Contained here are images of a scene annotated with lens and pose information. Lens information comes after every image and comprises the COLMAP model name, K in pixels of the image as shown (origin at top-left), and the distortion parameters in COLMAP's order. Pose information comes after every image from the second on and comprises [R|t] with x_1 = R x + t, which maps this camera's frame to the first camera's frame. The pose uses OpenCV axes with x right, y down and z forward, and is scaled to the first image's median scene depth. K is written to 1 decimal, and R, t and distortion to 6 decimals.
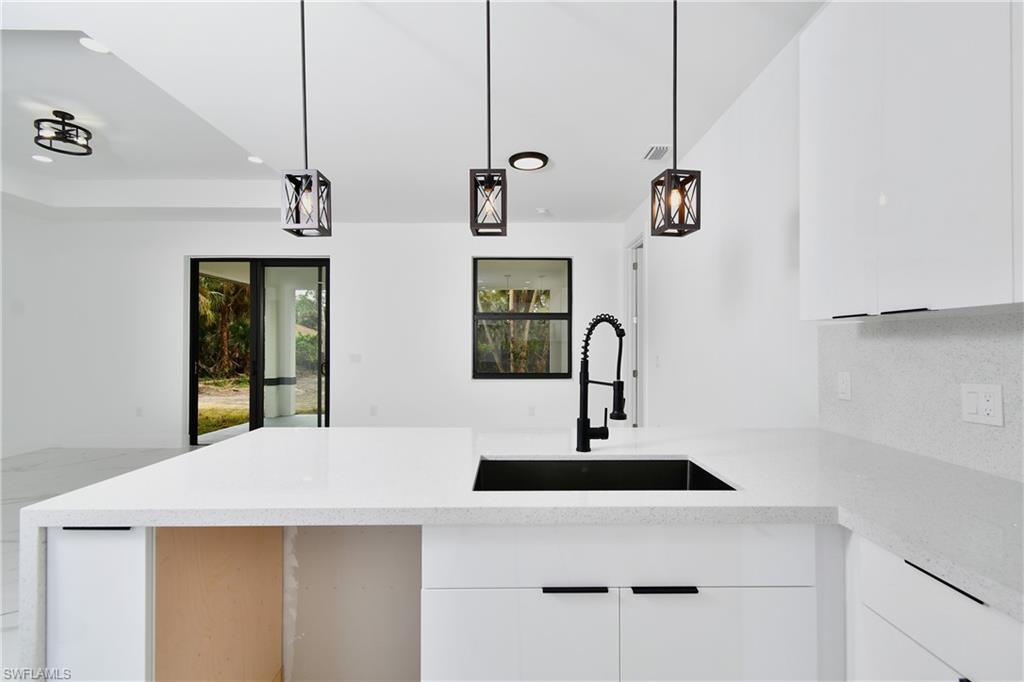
lens RADIAL K [[462.9, 0, 534.9], [0, 462.9, 342.2], [0, 0, 1]] dist [-0.000873, -0.001198]
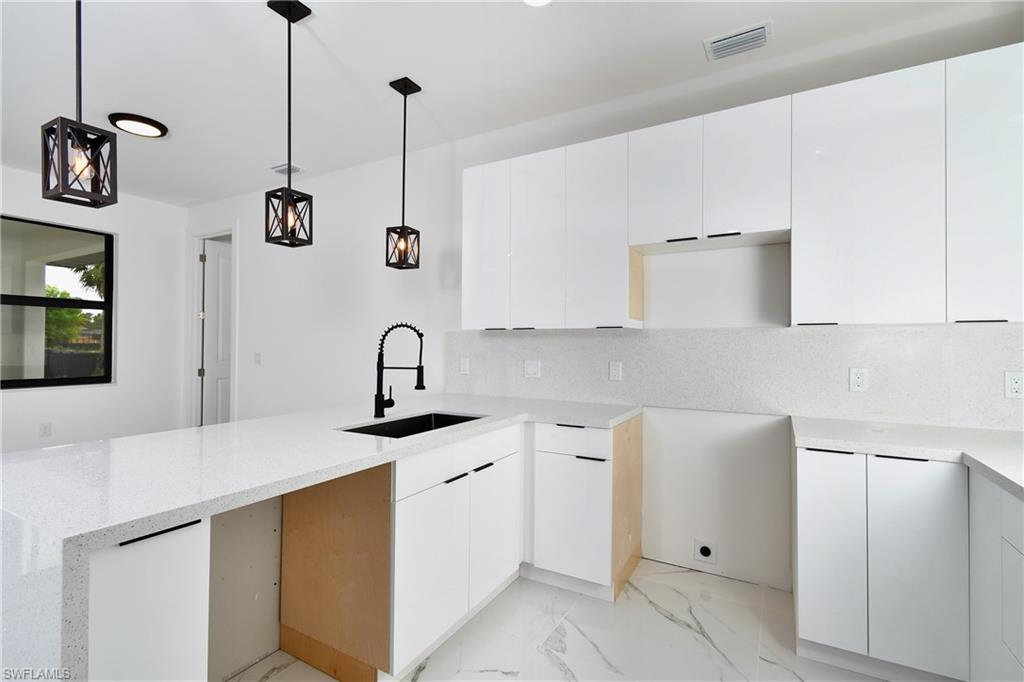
lens RADIAL K [[435.0, 0, 512.0], [0, 435.0, 341.0], [0, 0, 1]] dist [0.001294, -0.000106]
pose [[0.518434, 0.014734, 0.854991, -0.831039], [-0.015006, 0.999854, -0.008132, 0.005699], [-0.854986, -0.008614, 0.518580, -0.042684]]
